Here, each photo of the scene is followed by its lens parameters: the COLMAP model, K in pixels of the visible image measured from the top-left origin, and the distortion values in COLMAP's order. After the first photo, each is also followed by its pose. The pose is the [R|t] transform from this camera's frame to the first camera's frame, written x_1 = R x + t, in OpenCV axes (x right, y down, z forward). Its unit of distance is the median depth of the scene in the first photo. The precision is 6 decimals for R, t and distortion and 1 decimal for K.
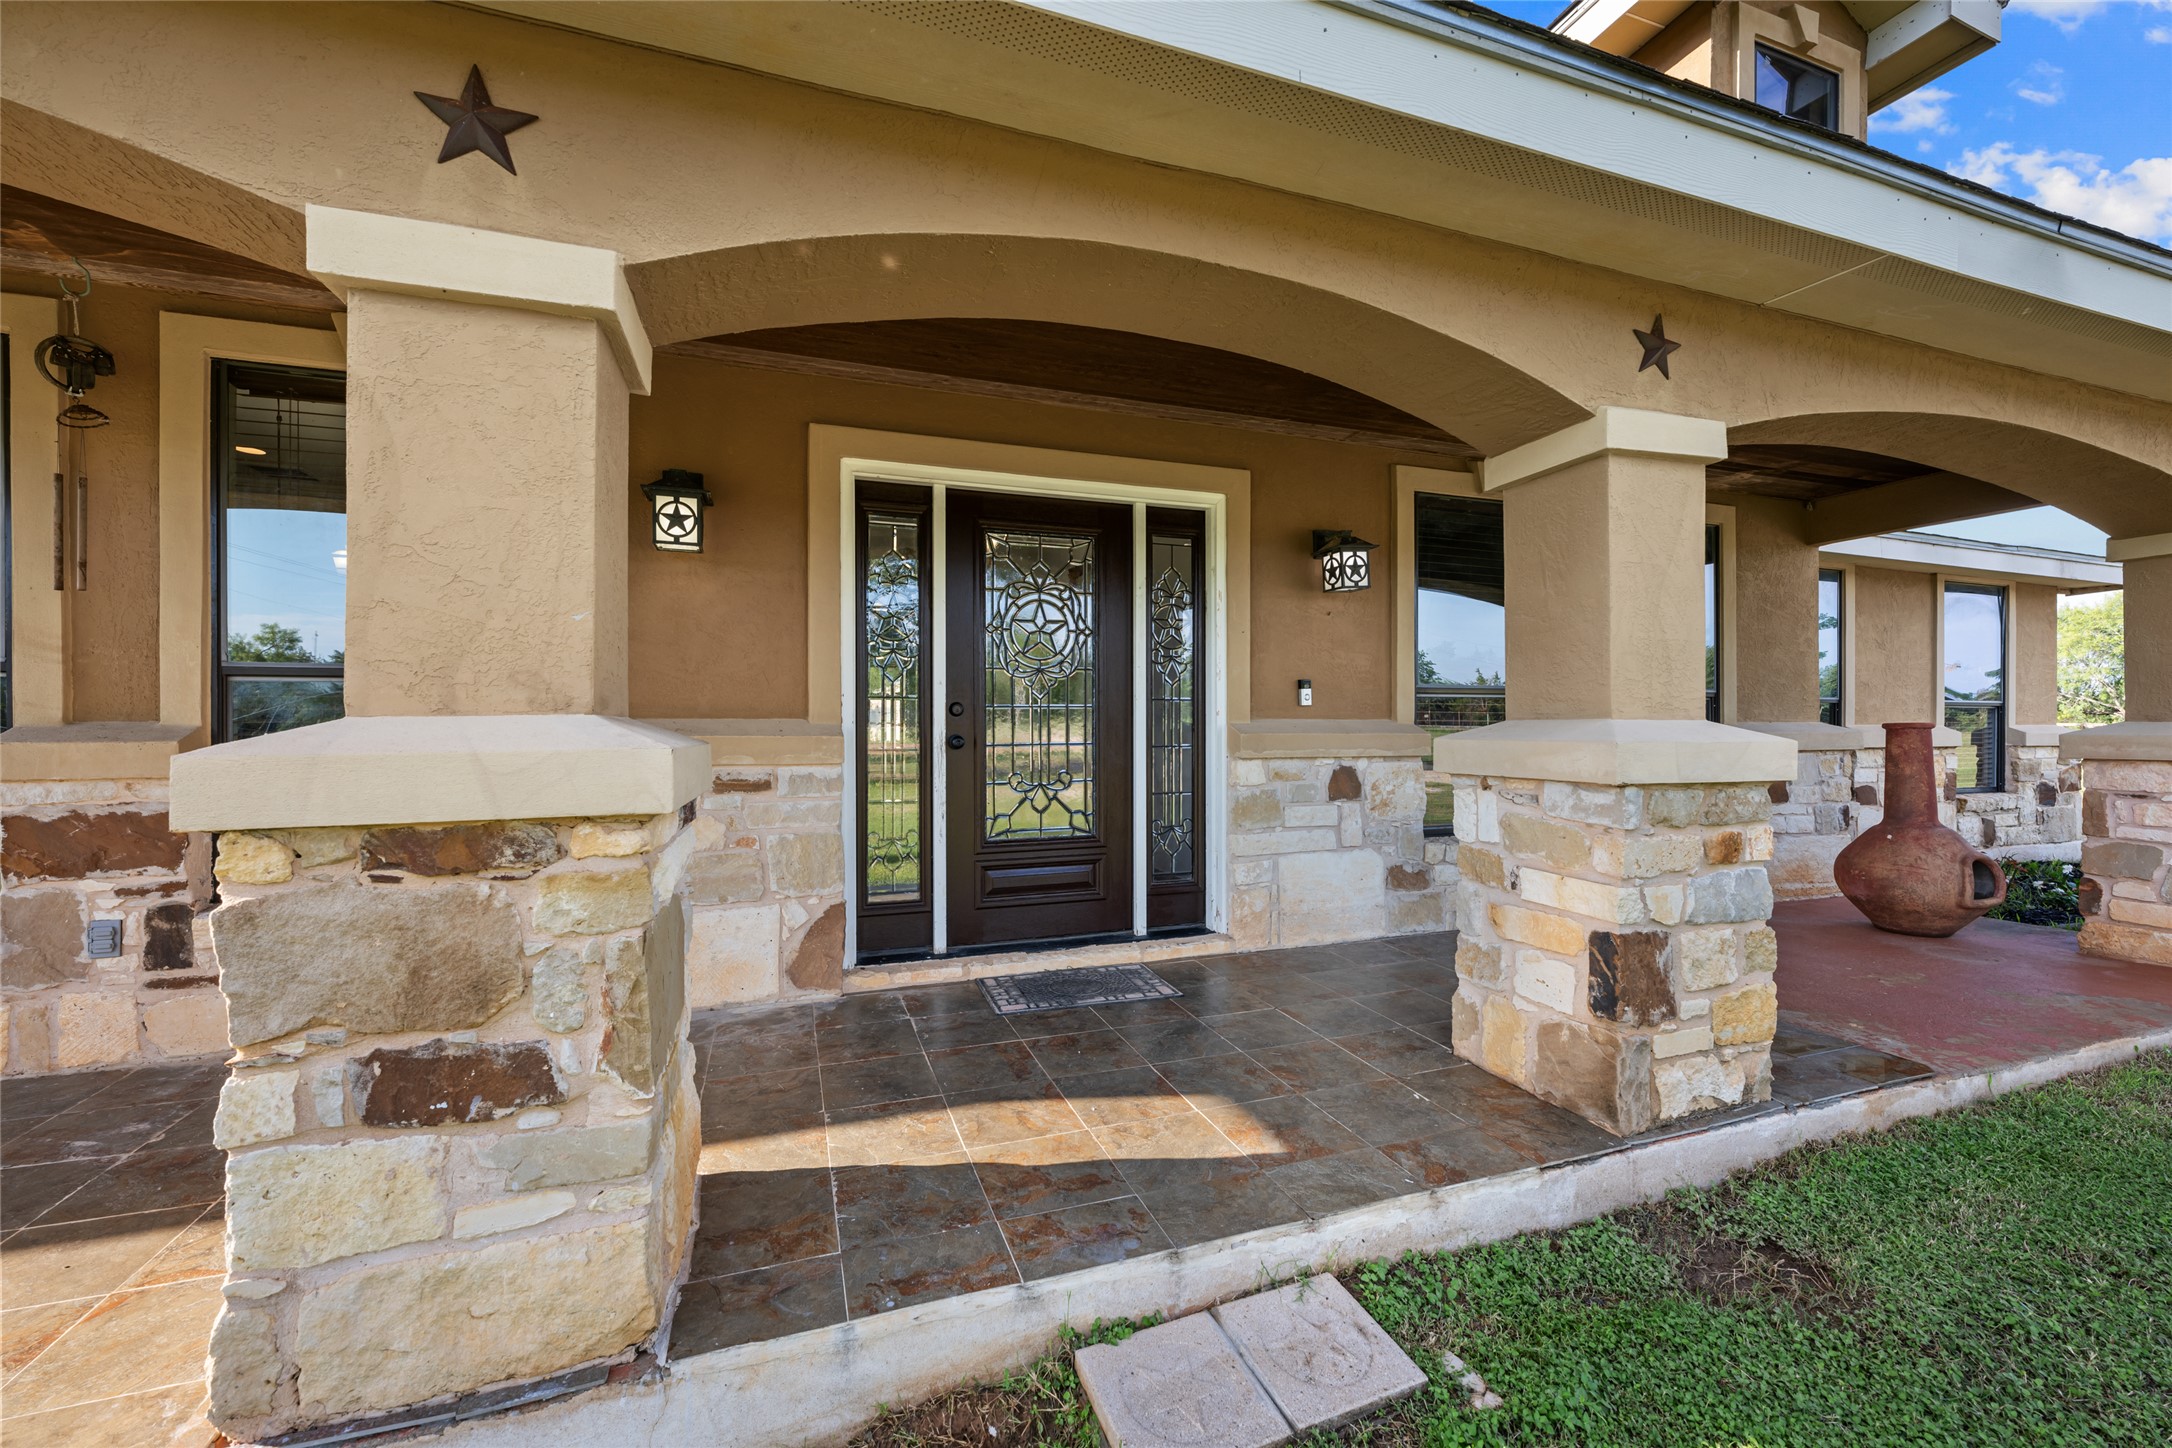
lens RADIAL K [[863.0, 0, 1087.8], [0, 863.0, 724.5], [0, 0, 1]] dist [0.000947, -0.000165]
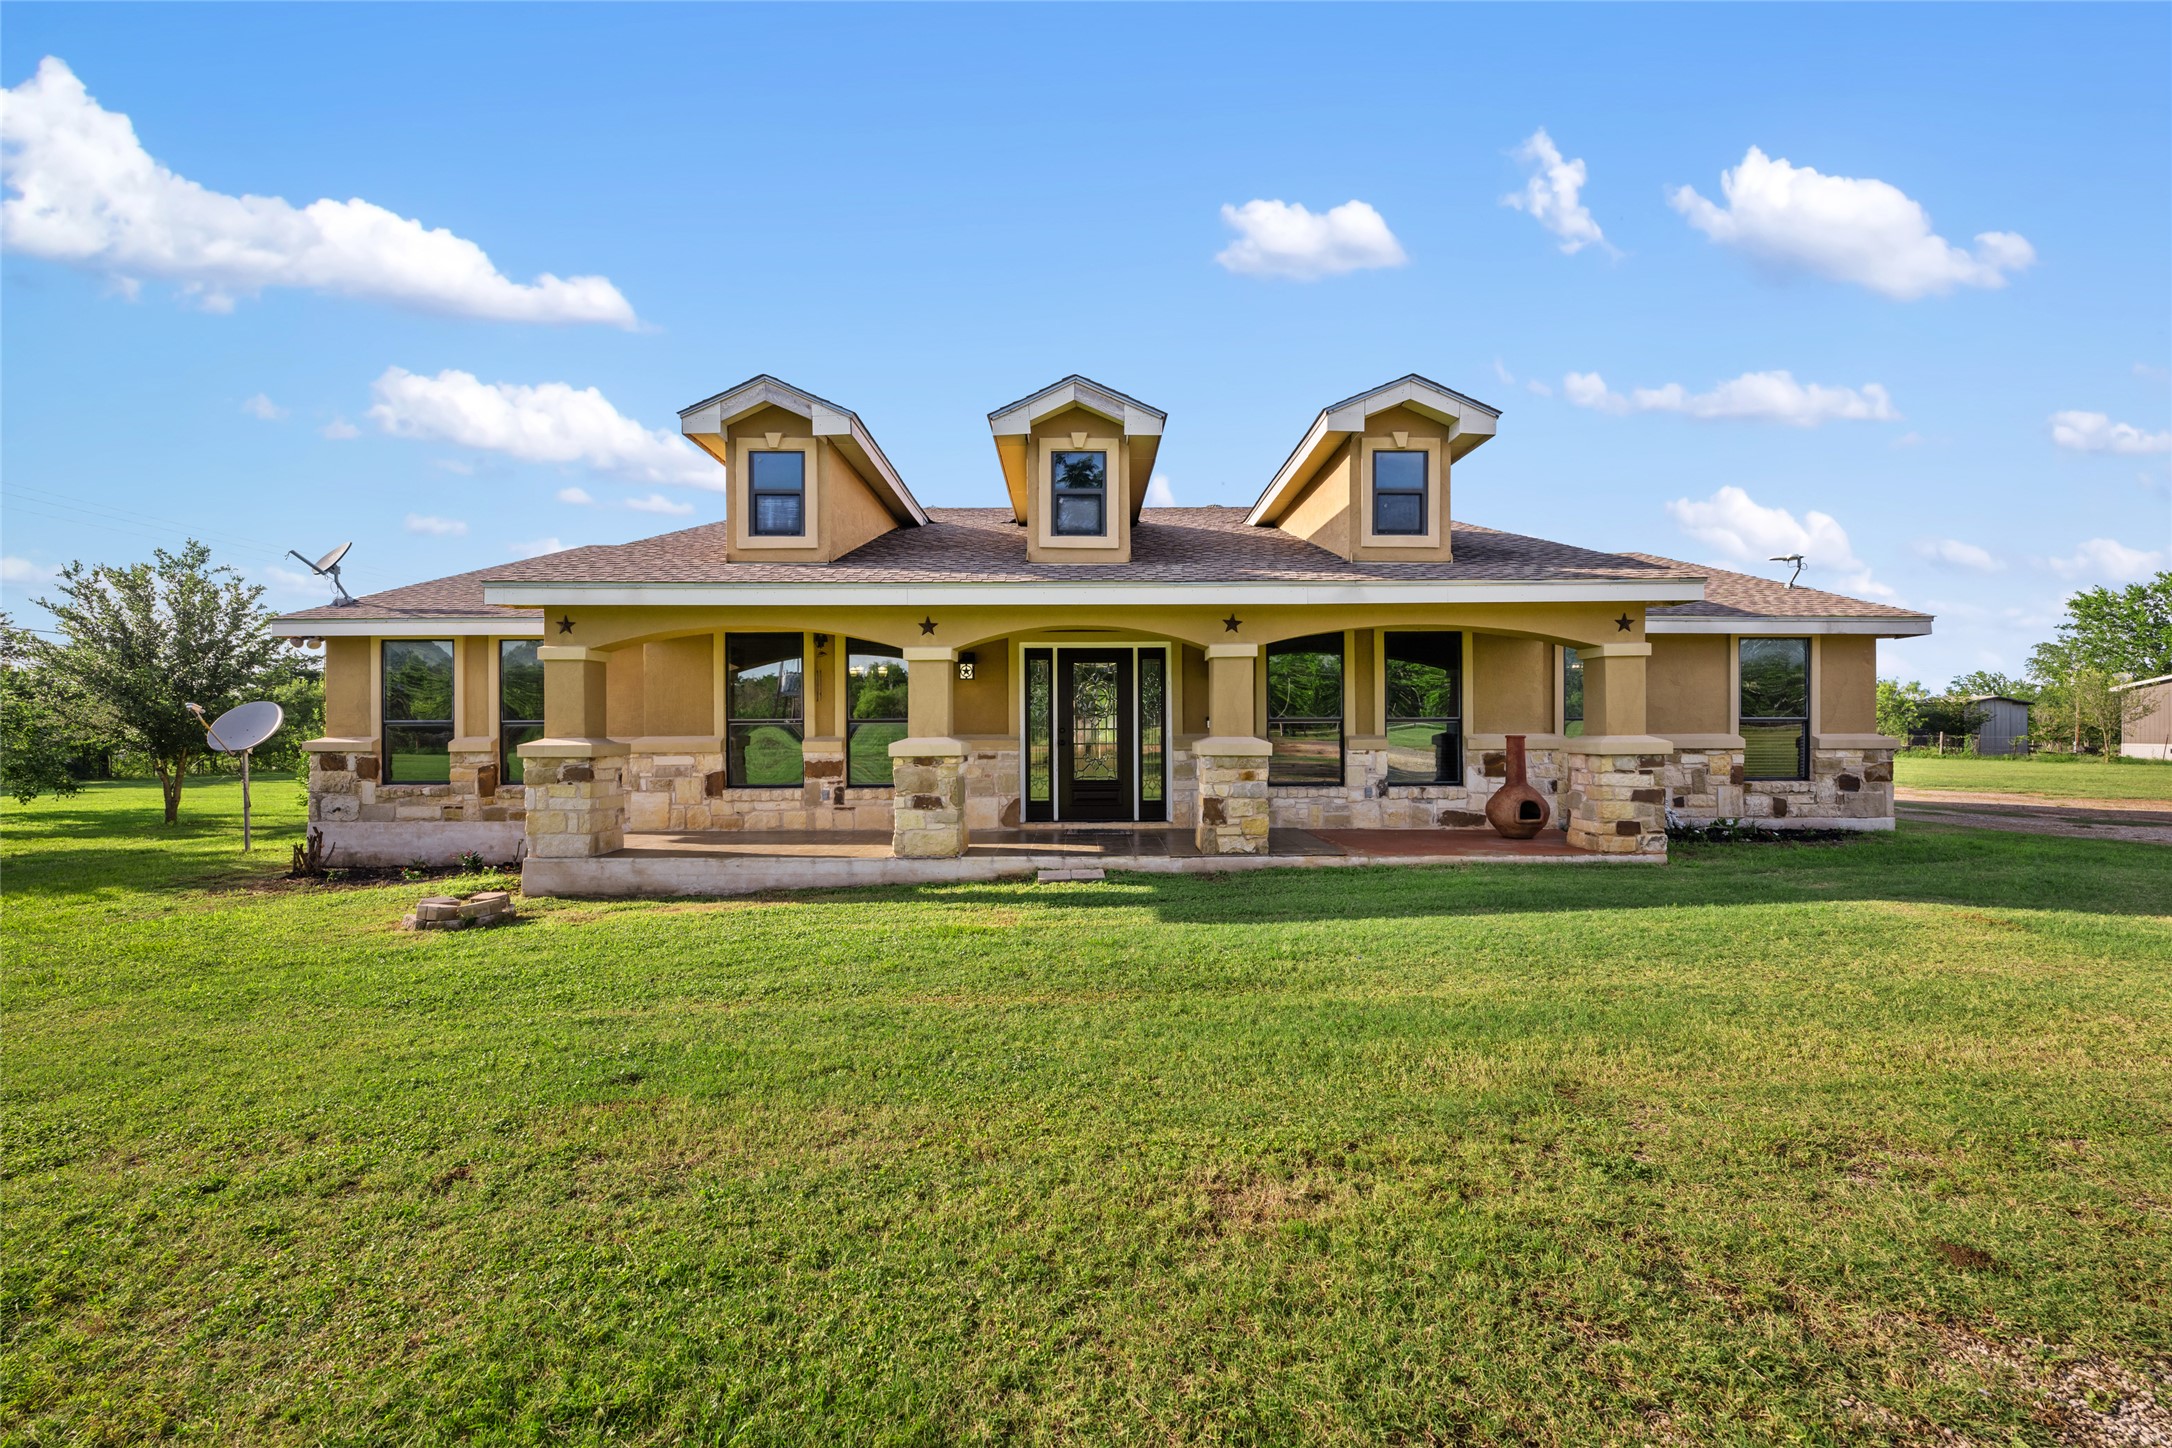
lens RADIAL K [[863.0, 0, 1088.1], [0, 863.0, 731.6], [0, 0, 1]] dist [0.000947, -0.000165]
pose [[0.946636, 0.000207, -0.322305, 0.900758], [0.002246, 0.999971, 0.007239, -0.038199], [0.322297, -0.007577, 0.946608, -1.725639]]
